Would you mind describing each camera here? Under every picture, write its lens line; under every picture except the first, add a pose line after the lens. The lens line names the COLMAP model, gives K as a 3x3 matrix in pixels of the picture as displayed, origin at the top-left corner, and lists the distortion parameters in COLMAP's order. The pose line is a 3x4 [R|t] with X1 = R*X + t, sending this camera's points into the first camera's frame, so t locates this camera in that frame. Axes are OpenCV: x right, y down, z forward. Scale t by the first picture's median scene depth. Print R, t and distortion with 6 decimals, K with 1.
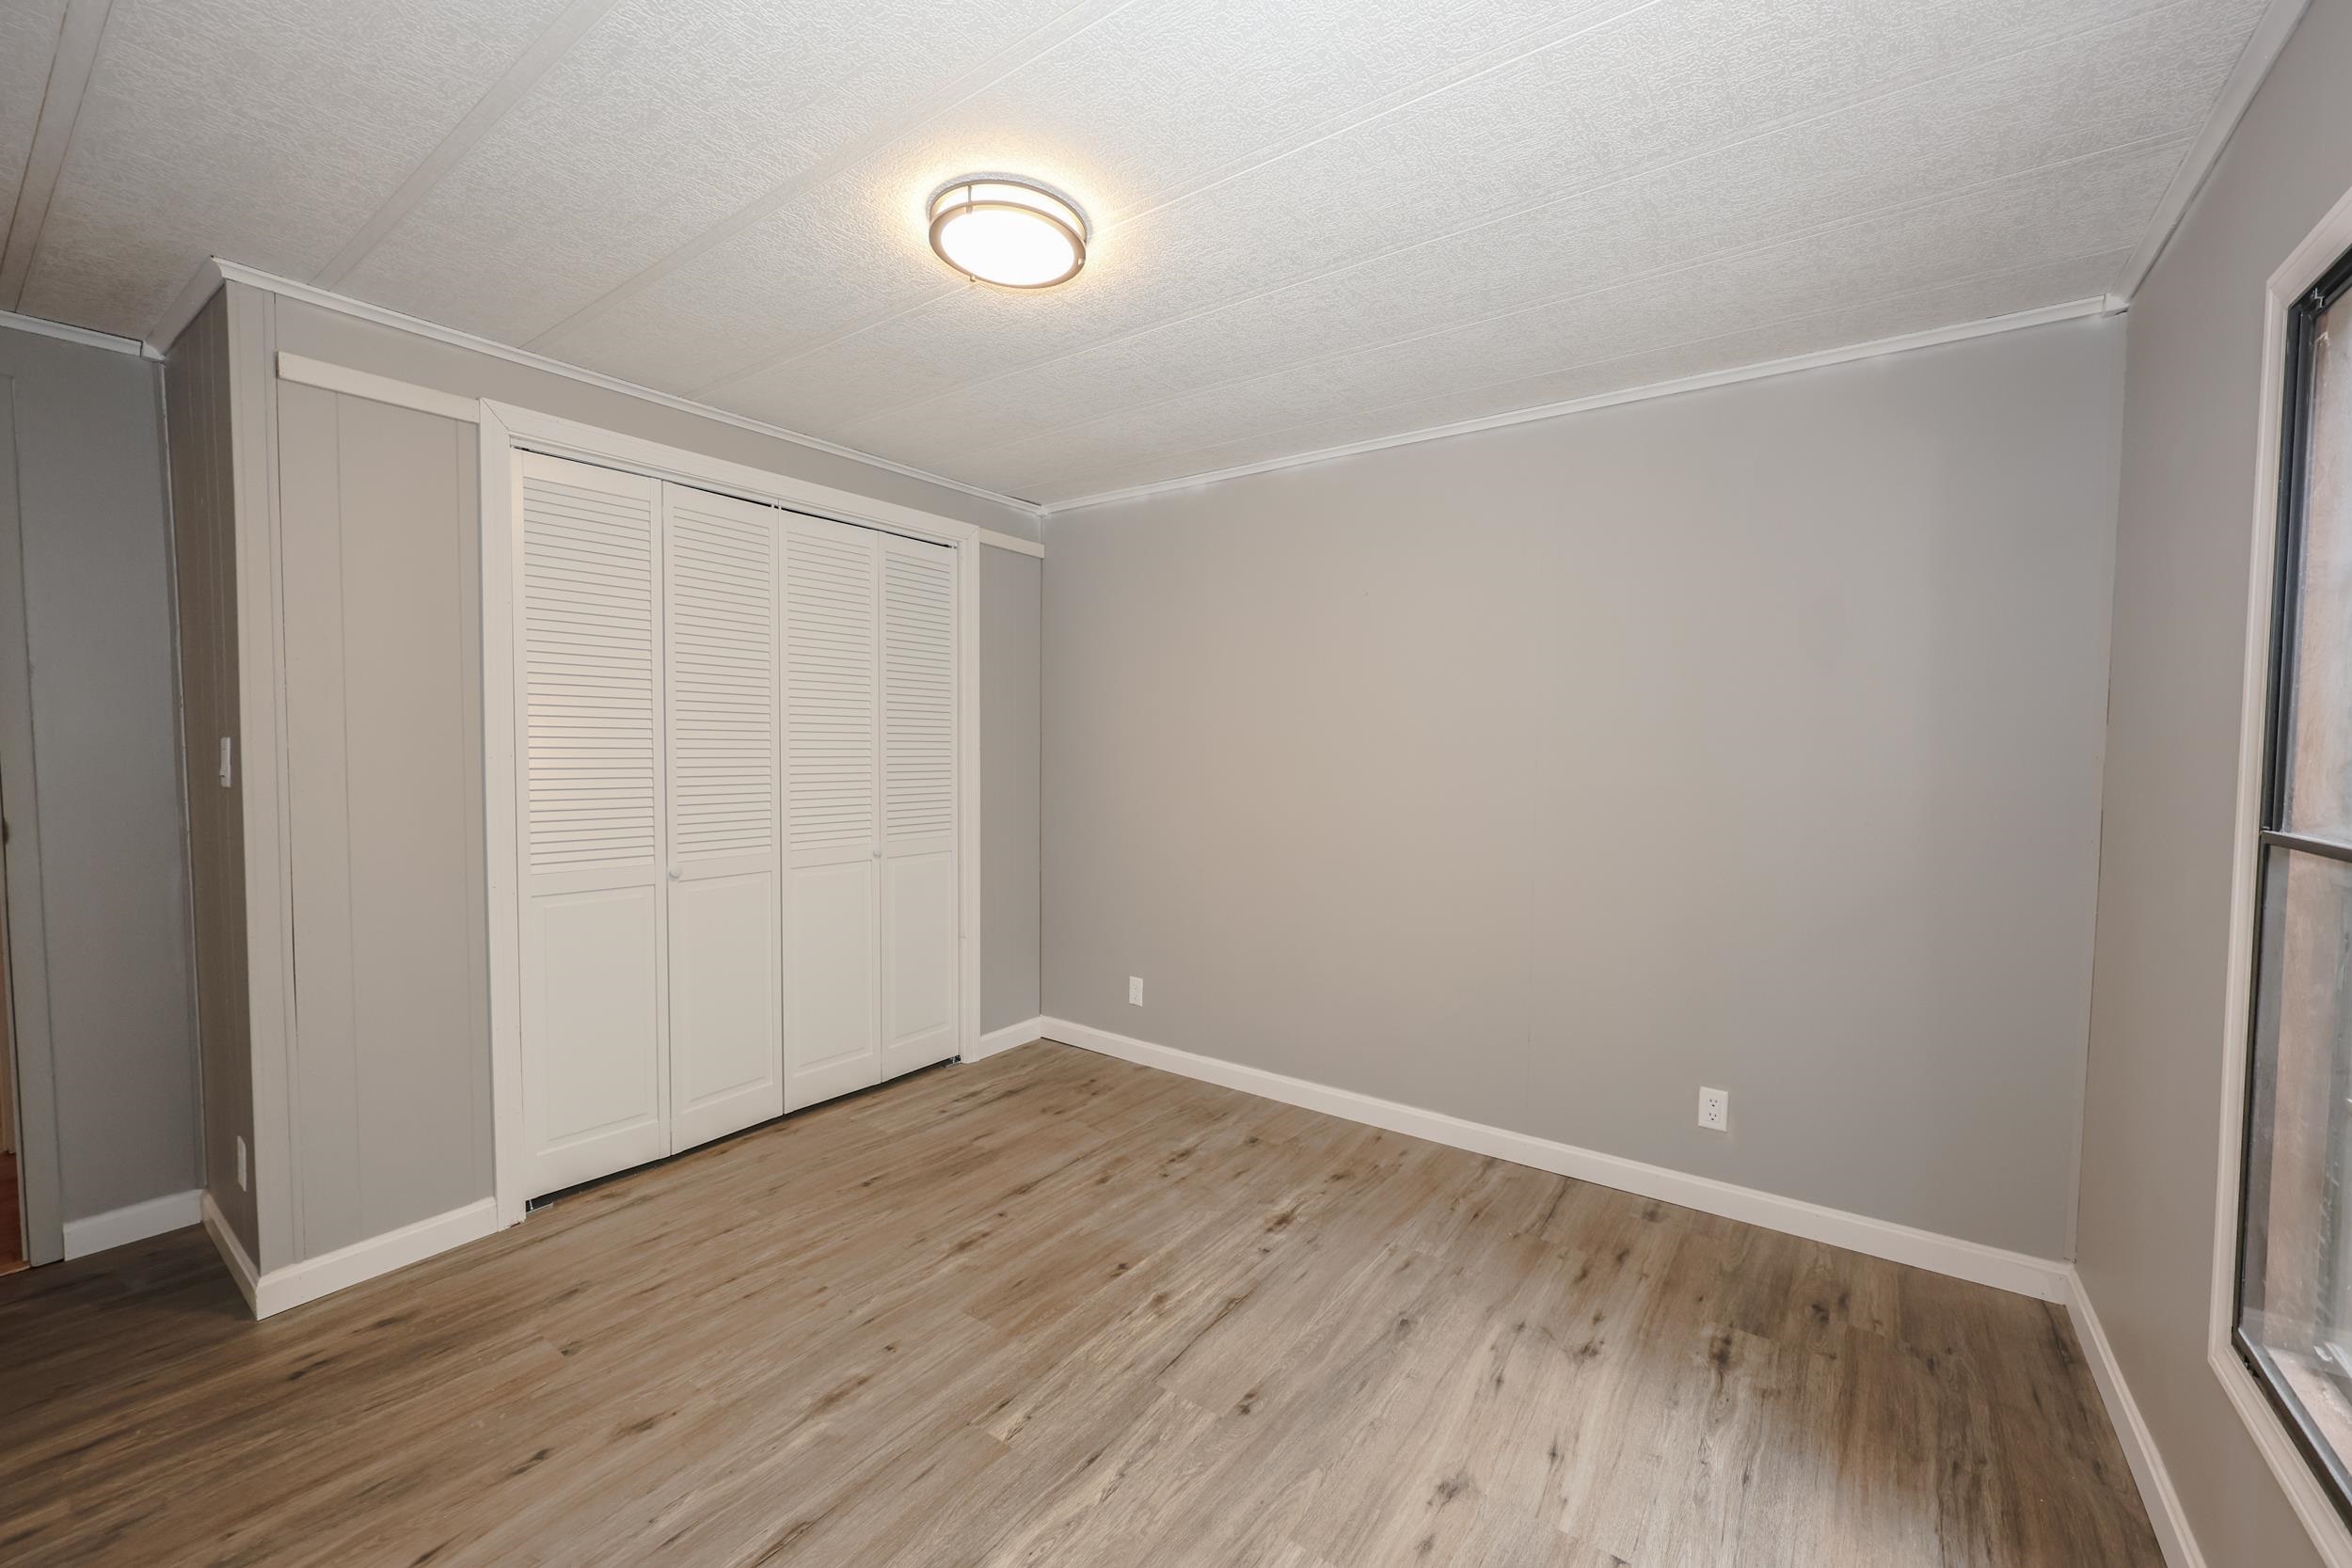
lens RADIAL K [[928.8, 0, 1176.0], [0, 928.8, 784.0], [0, 0, 1]] dist [0.000264, -0.000077]
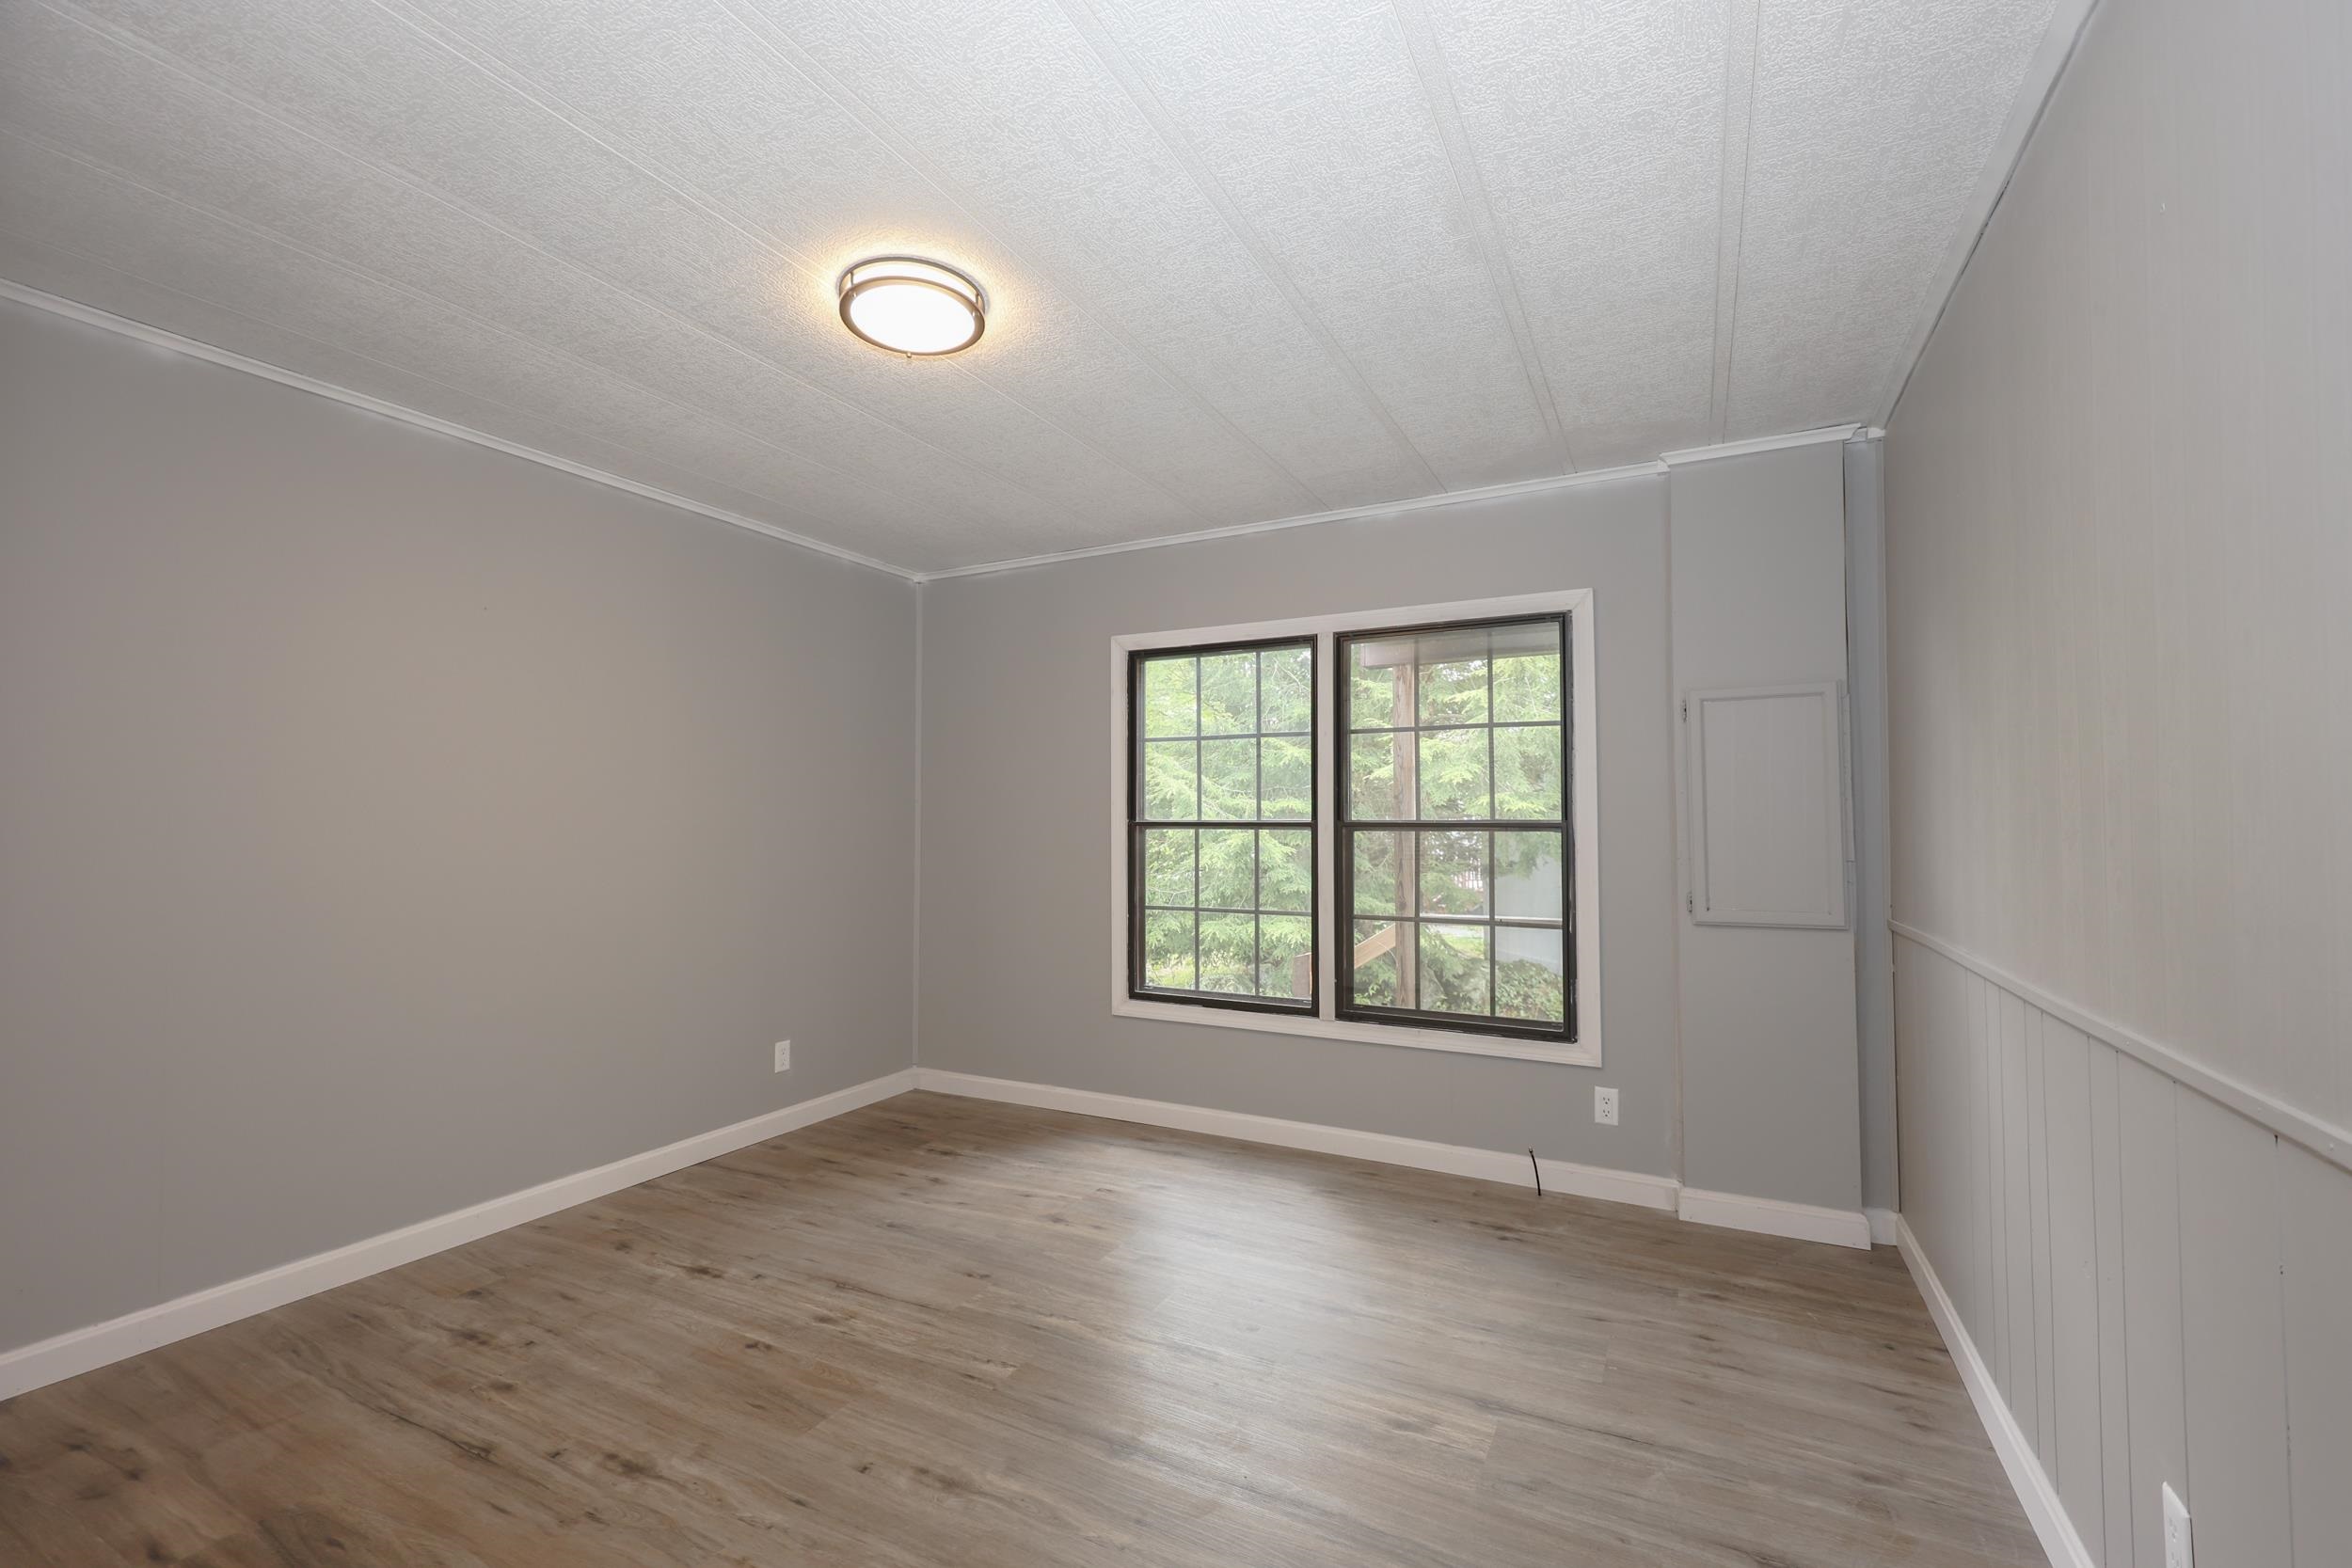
lens RADIAL K [[937.7, 0, 1169.2], [0, 937.7, 786.3], [0, 0, 1]] dist [-0.000994, 0.000115]
pose [[-0.111584, 0.031661, 0.993250, -1.130785], [0.043648, 0.998684, -0.026931, 0.016864], [-0.992796, 0.040348, -0.112819, 0.741632]]
